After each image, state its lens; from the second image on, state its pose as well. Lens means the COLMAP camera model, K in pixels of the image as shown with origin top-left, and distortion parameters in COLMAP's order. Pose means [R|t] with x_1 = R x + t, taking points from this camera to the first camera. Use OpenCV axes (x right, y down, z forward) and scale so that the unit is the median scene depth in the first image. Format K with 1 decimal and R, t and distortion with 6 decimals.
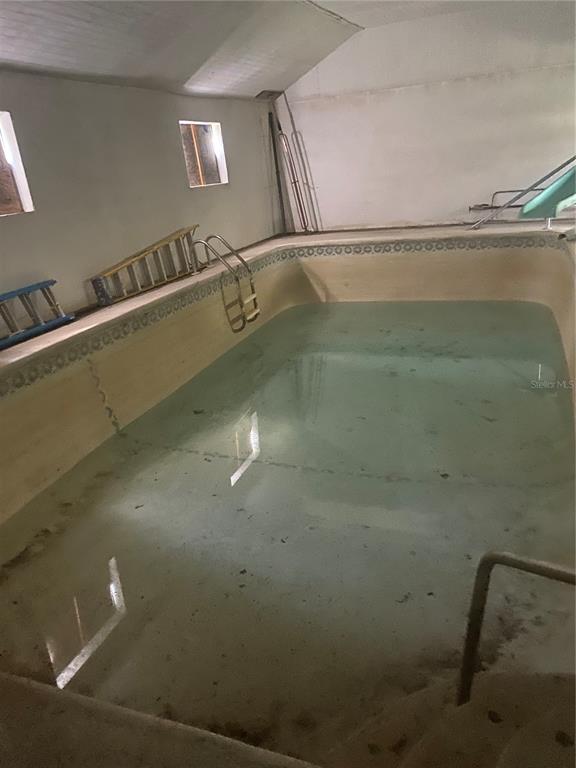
lens RADIAL K [[589.9, 0, 288.0], [0, 589.9, 384.0], [0, 0, 1]] dist [0.003713, -0.030474]
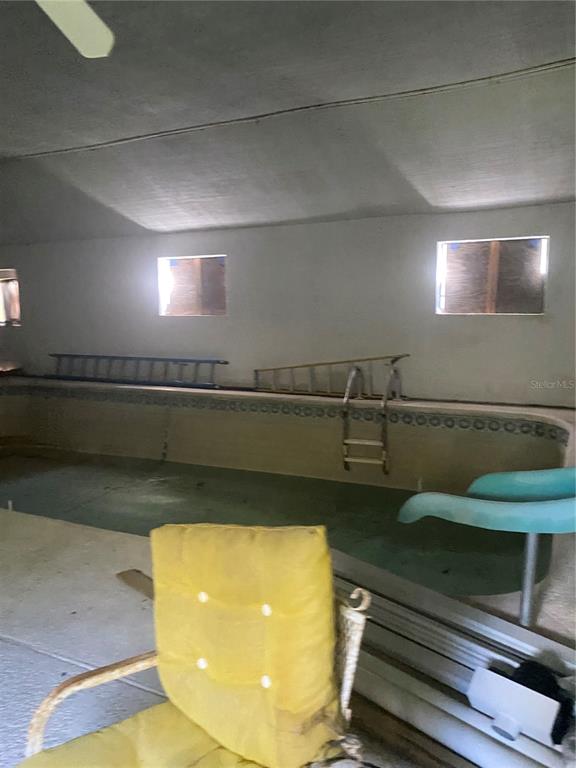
lens RADIAL K [[588.4, 0, 288.0], [0, 588.4, 384.0], [0, 0, 1]] dist [0.051056, -0.123842]
pose [[-0.093609, 0.215835, -0.971933, 0.784615], [-0.332581, 0.913362, 0.234860, -0.398194], [0.938417, 0.345231, -0.013716, 0.902779]]
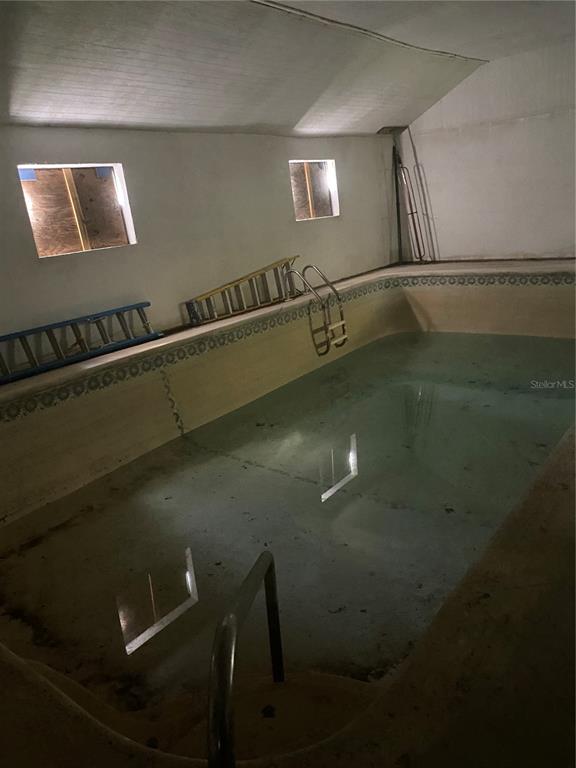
lens RADIAL K [[588.4, 0, 288.0], [0, 588.4, 384.0], [0, 0, 1]] dist [0.051056, -0.123842]
pose [[0.954876, 0.078949, -0.286318, 0.168066], [-0.088703, 0.995832, -0.021236, -0.008941], [0.283448, 0.045675, 0.957899, -0.038653]]
